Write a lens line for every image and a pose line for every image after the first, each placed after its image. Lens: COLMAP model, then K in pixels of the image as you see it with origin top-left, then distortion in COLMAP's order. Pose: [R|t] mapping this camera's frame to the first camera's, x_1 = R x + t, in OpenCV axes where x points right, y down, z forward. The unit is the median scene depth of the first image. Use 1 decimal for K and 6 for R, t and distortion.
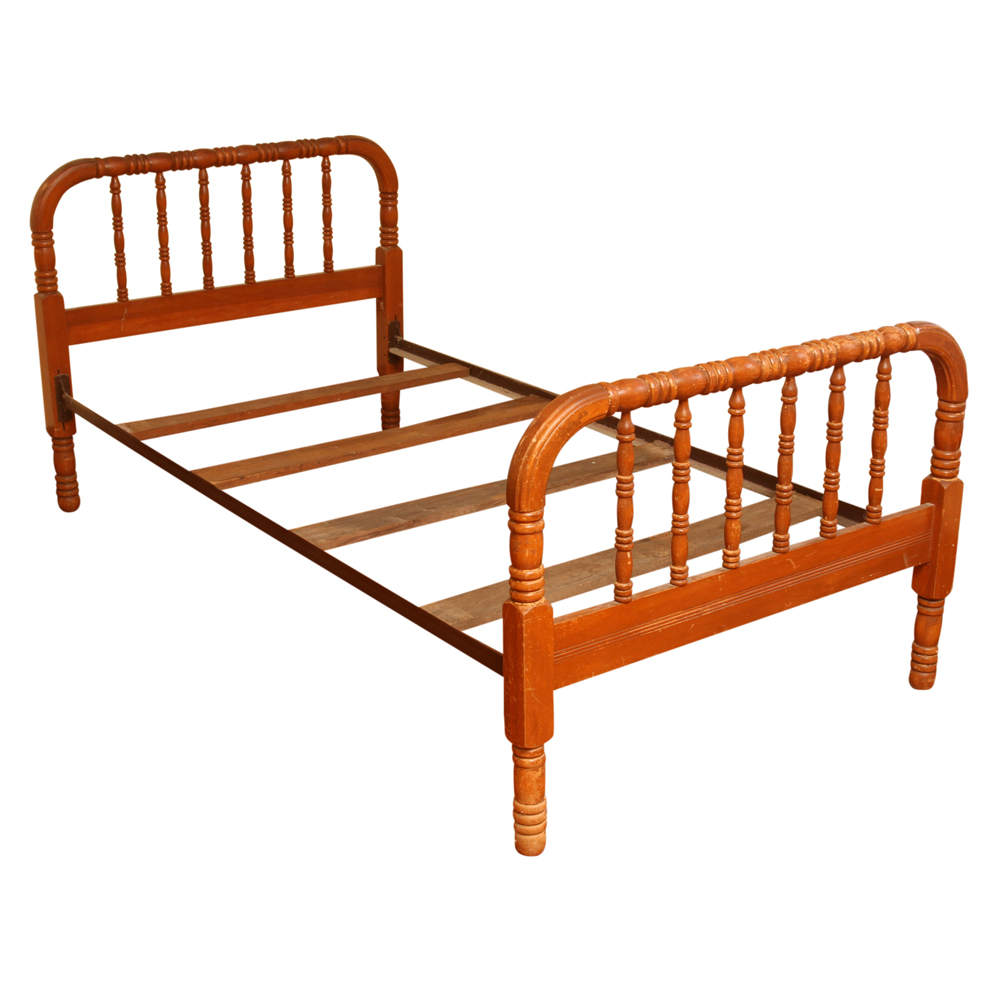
lens RADIAL K [[1591.1, 0, 538.8], [0, 1591.1, 510.1], [0, 0, 1]] dist [-0.097458, 0.000000]
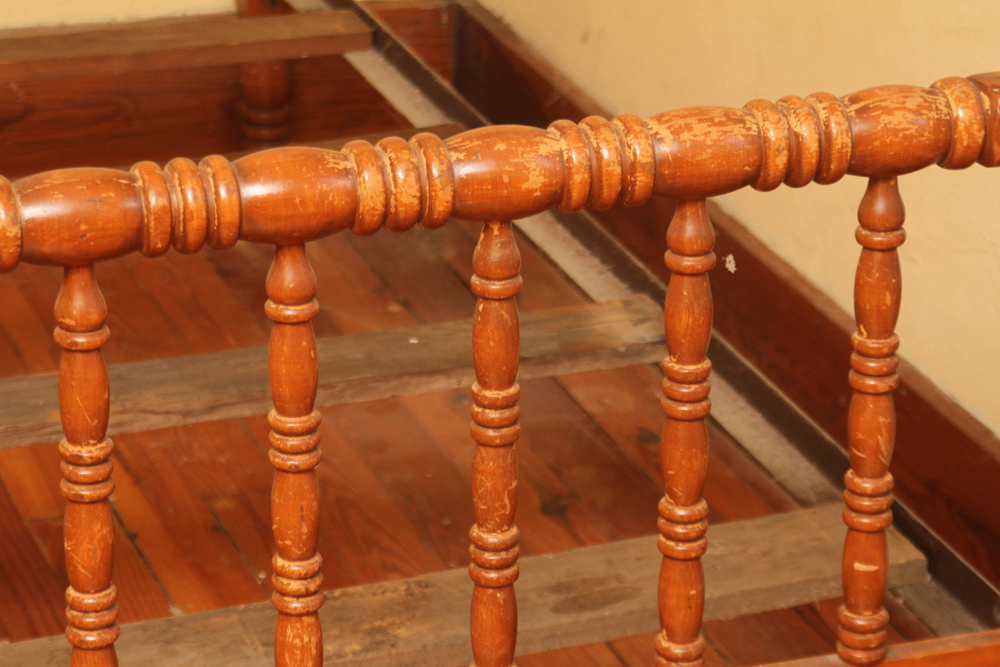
lens RADIAL K [[3613.7, 0, 494.1], [0, 3613.7, 339.1], [0, 0, 1]] dist [0.461222, 0.000000]
pose [[0.952249, 0.117288, -0.281897, 0.261918], [-0.108106, 0.992982, 0.047966, -0.066407], [0.285544, -0.015201, 0.958245, 0.183395]]
